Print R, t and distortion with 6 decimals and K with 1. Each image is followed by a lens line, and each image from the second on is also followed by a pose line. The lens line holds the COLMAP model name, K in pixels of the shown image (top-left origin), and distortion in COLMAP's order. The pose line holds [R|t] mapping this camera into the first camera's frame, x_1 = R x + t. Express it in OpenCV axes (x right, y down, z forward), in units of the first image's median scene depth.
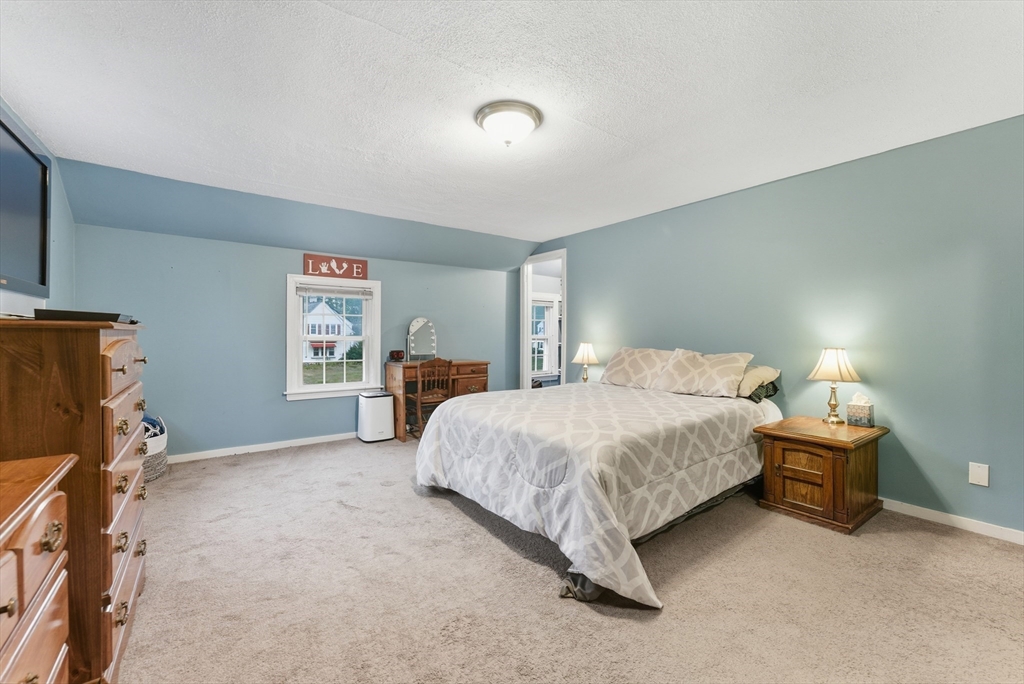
lens RADIAL K [[425.6, 0, 516.2], [0, 425.6, 334.3], [0, 0, 1]] dist [0.000029, 0.000719]
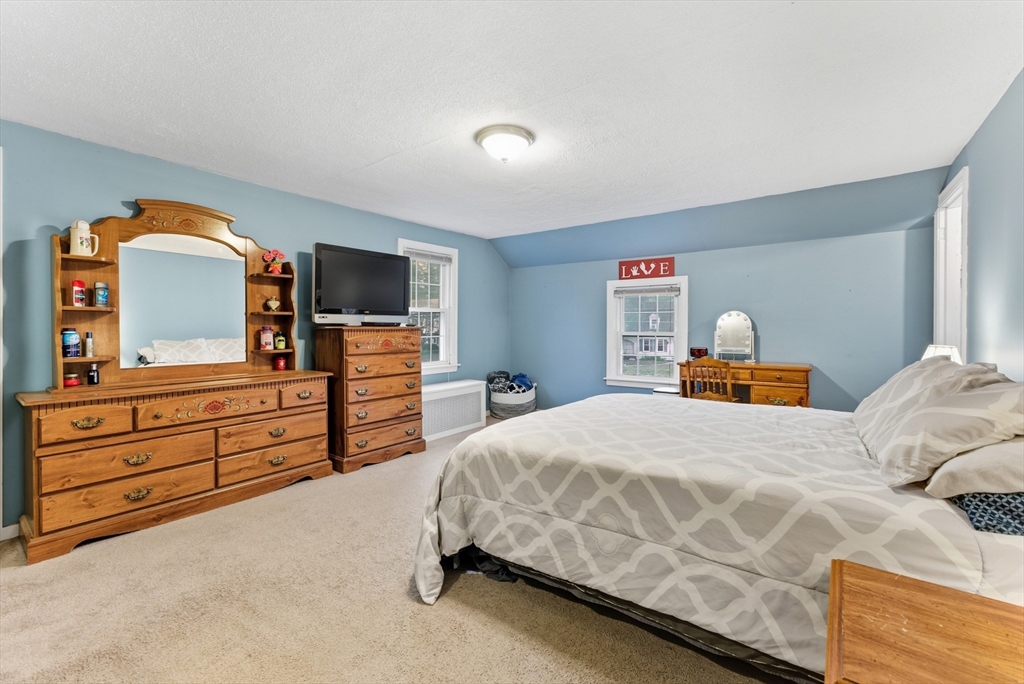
lens RADIAL K [[425.6, 0, 515.0], [0, 425.6, 339.6], [0, 0, 1]] dist [0.000029, 0.000719]
pose [[0.283381, 0.020967, -0.958778, 0.565013], [-0.001580, 0.999770, 0.021396, 0.001500], [0.959006, -0.004549, 0.283349, 0.389052]]
